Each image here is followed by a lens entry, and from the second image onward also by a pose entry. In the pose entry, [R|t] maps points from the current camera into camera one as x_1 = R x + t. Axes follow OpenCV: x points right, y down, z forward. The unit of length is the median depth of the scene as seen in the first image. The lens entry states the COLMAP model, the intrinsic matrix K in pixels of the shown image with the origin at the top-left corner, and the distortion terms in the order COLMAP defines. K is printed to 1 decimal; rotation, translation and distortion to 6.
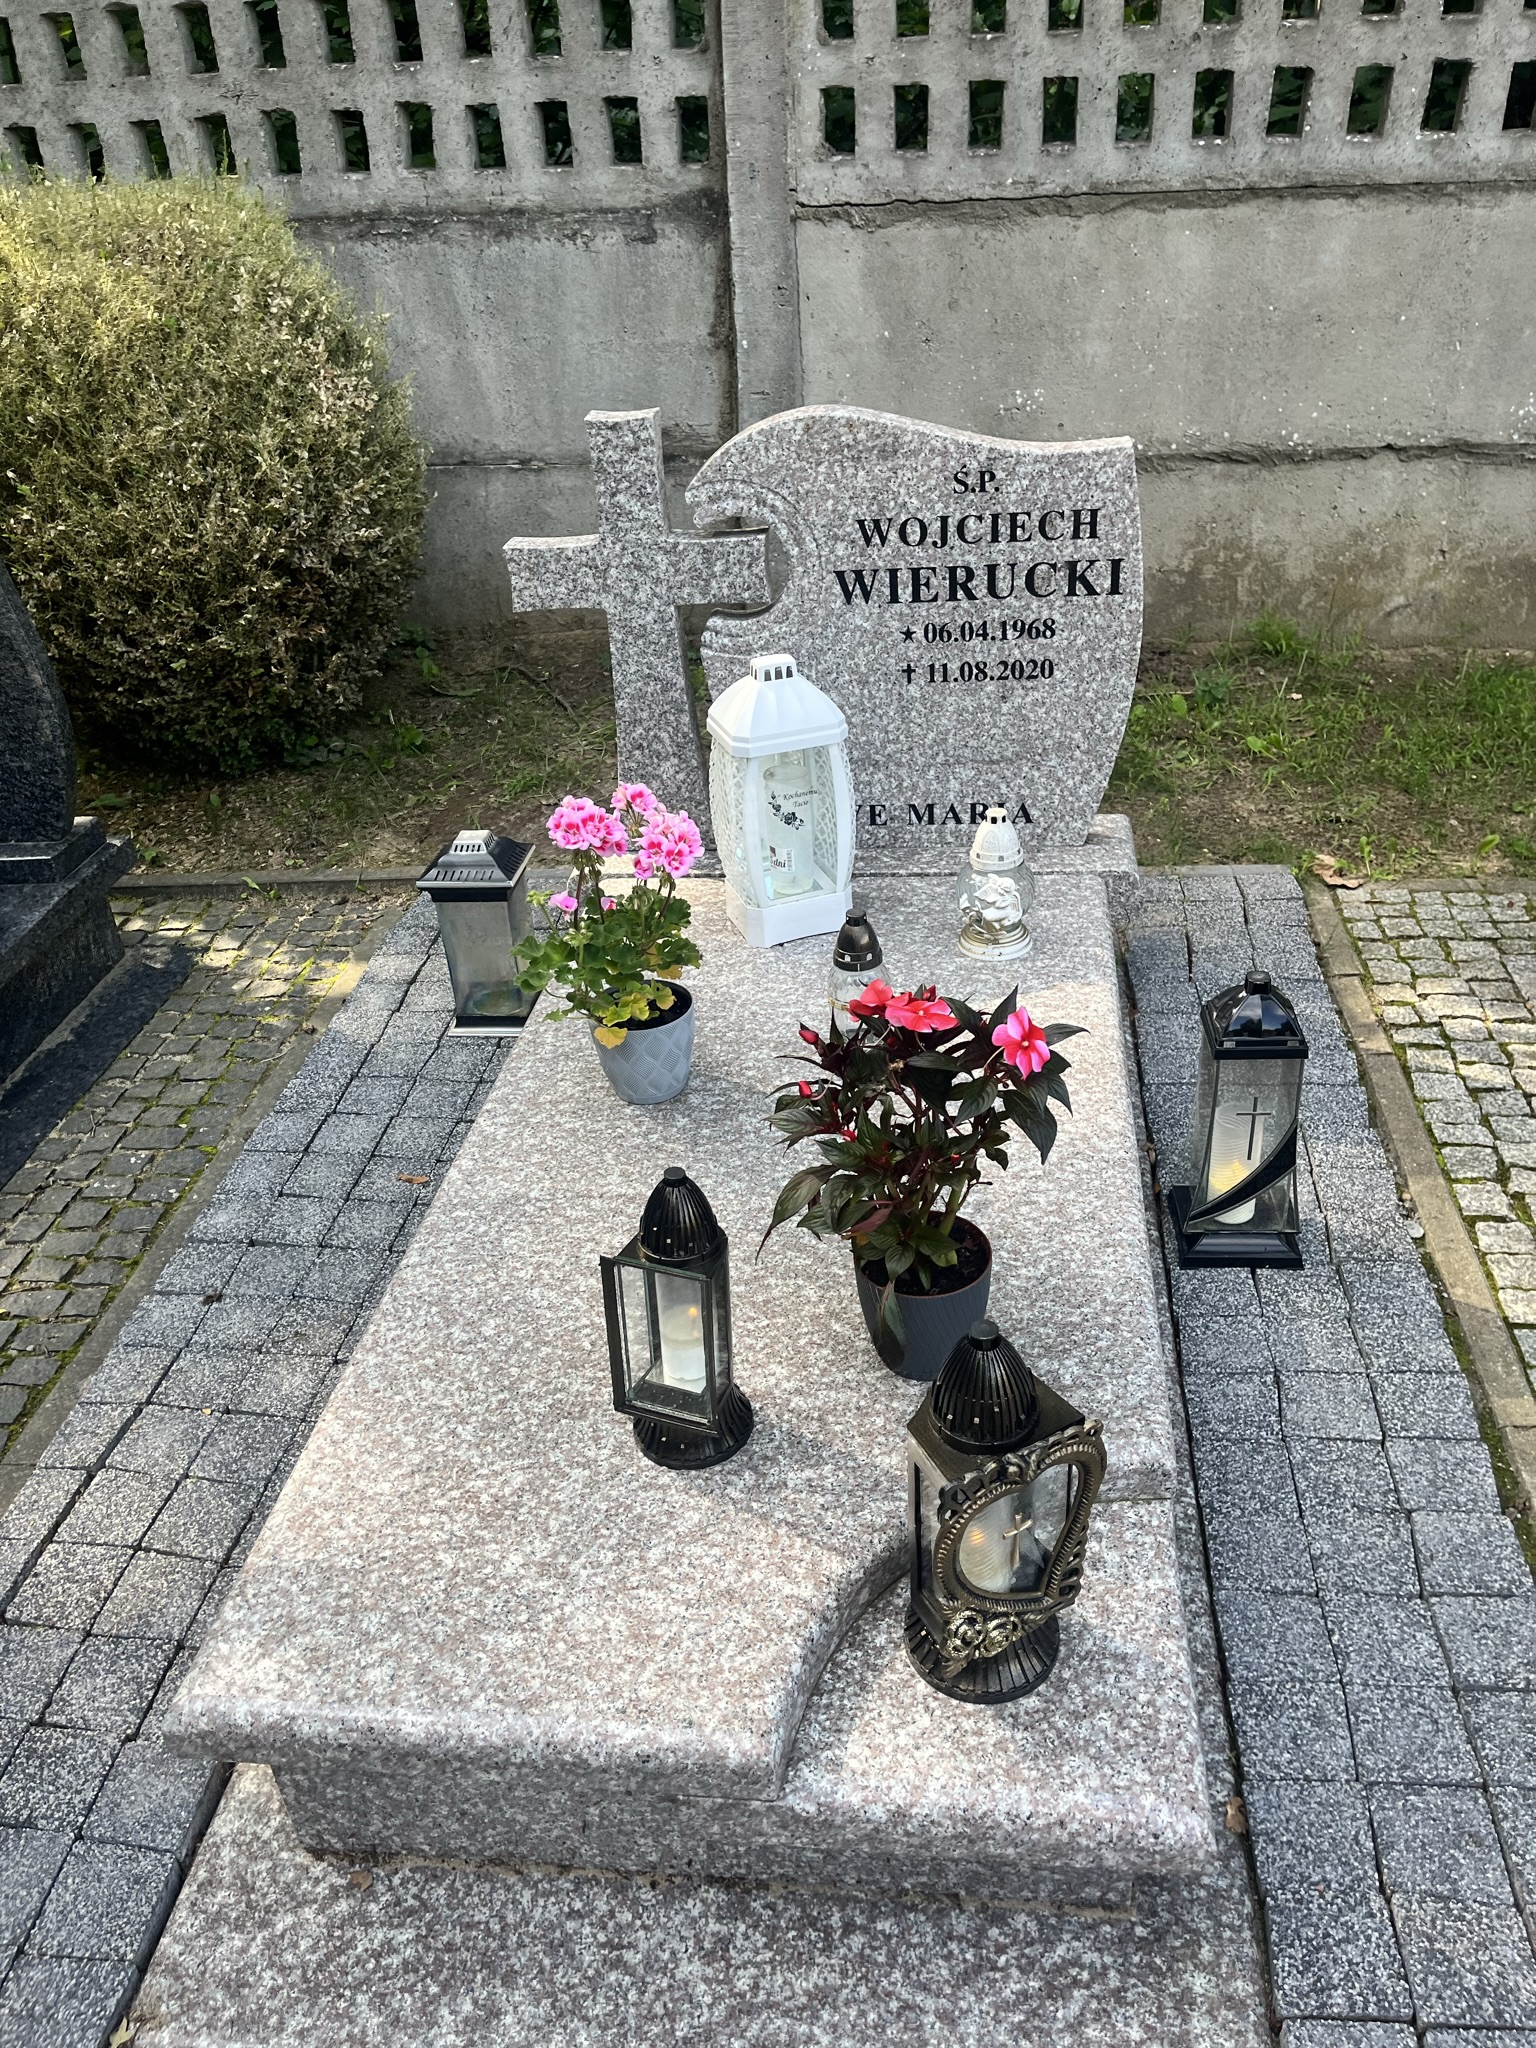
lens RADIAL K [[1518.6, 0, 773.0], [0, 1518.6, 1031.0], [0, 0, 1]] dist [0.052183, -0.058215]
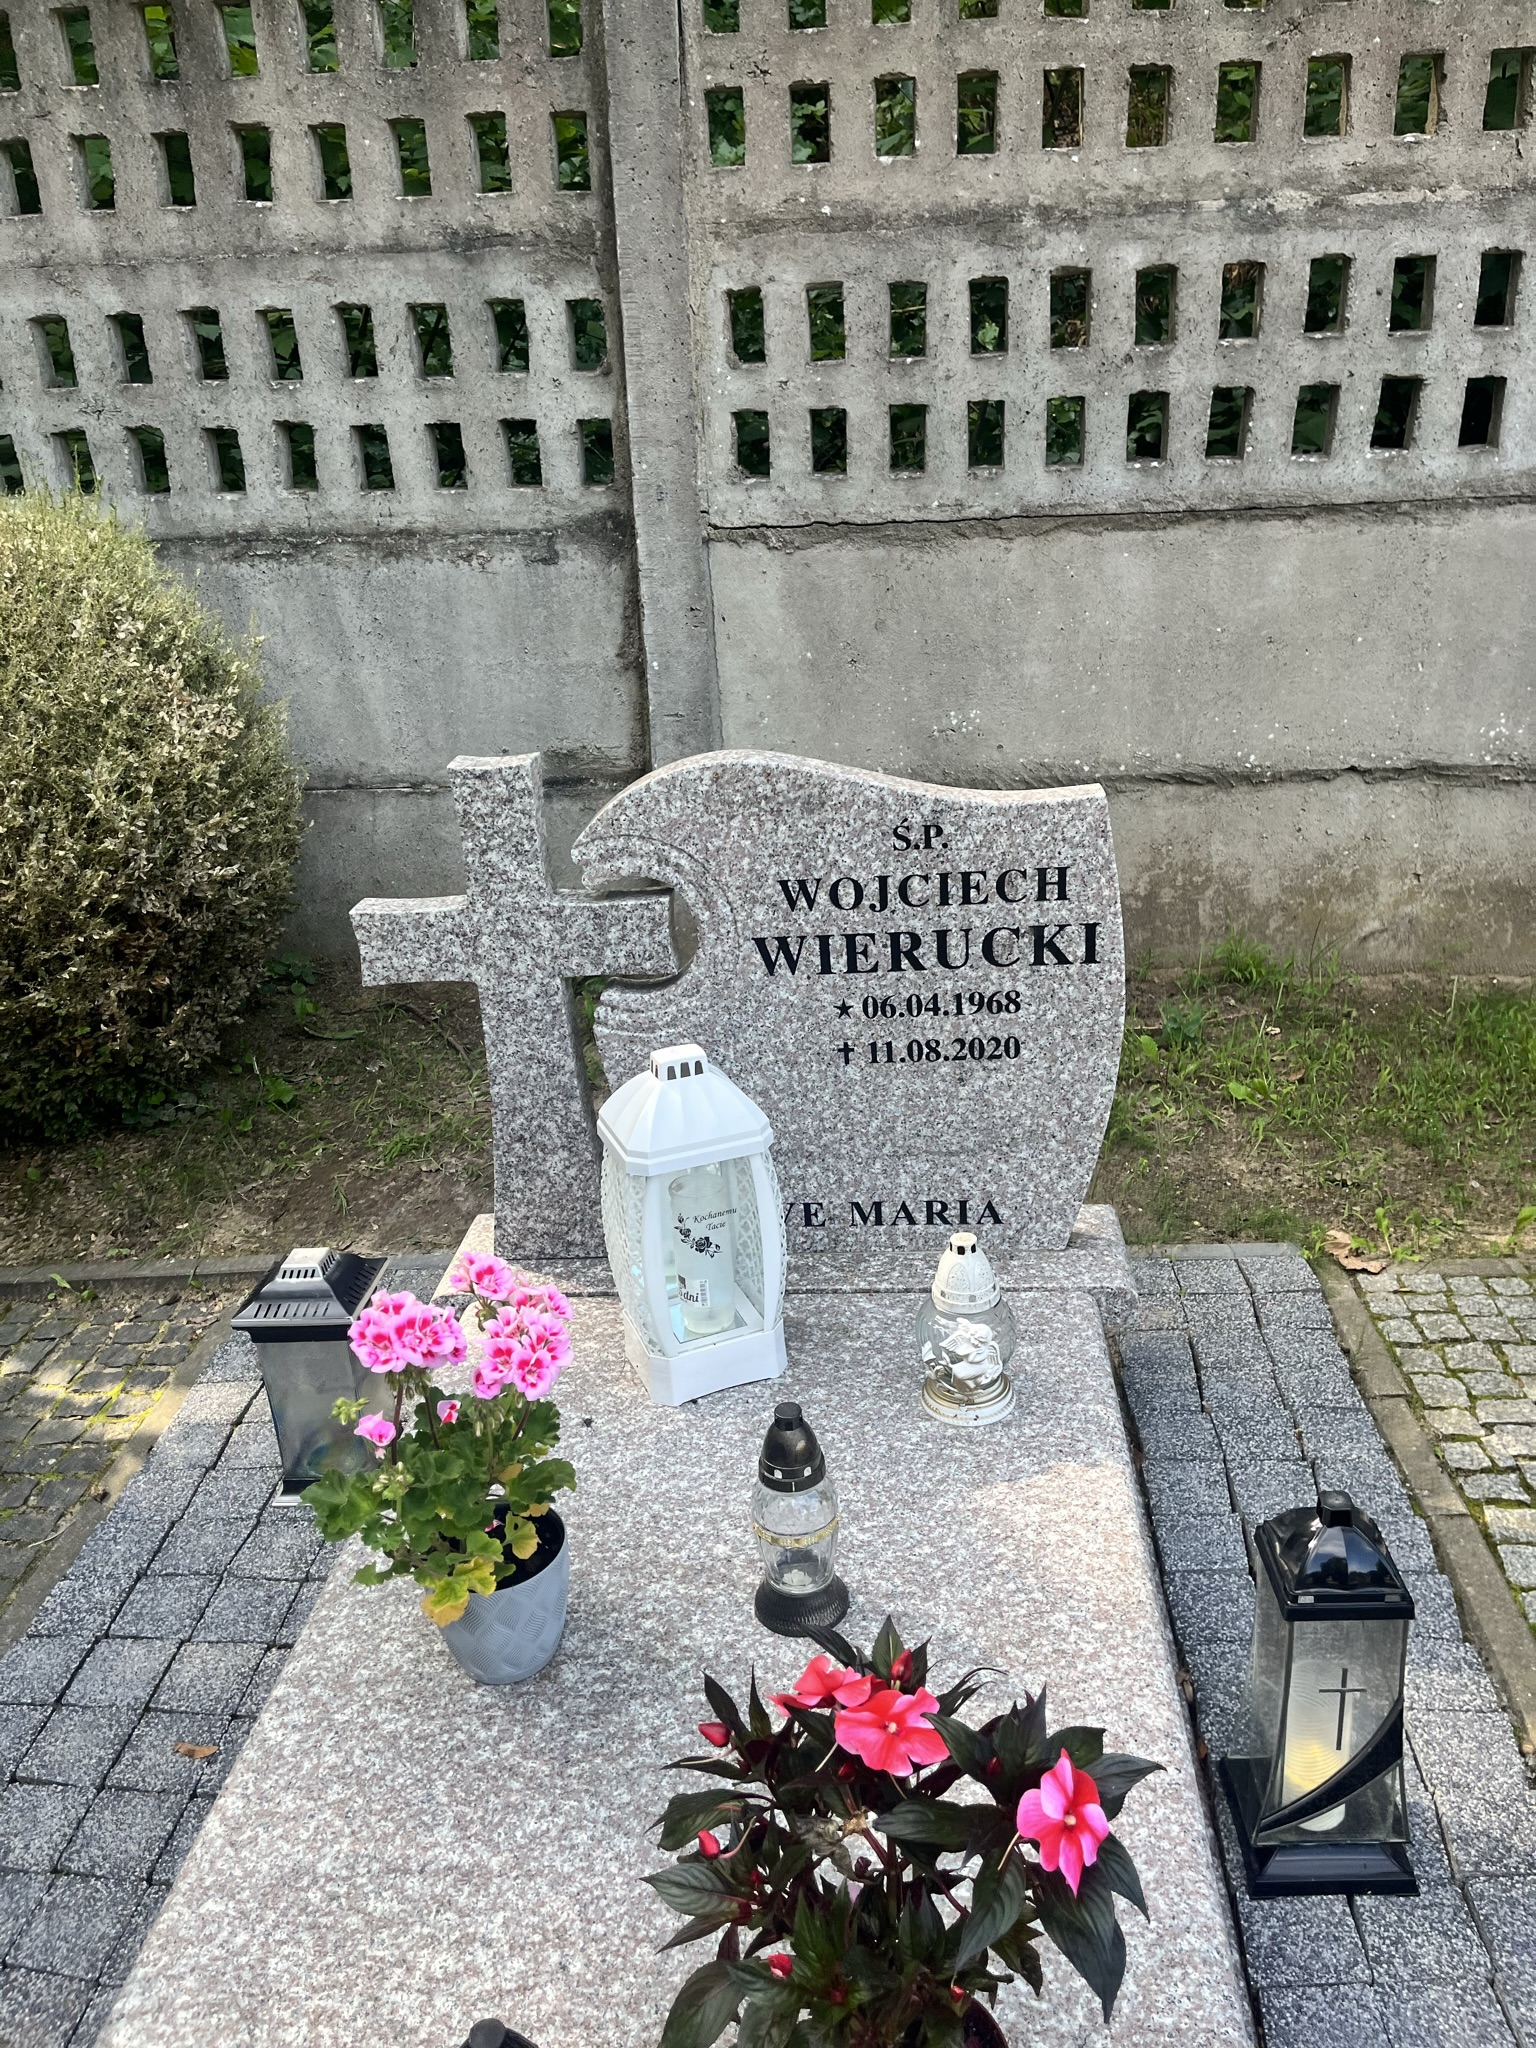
lens RADIAL K [[1532.3, 0, 778.7], [0, 1532.3, 1038.7], [0, 0, 1]] dist [0.075181, -0.109054]
pose [[0.998872, -0.014962, 0.045072, 0.013434], [0.022448, 0.985108, -0.170466, -0.089004], [-0.041851, 0.171286, 0.984332, 0.160016]]
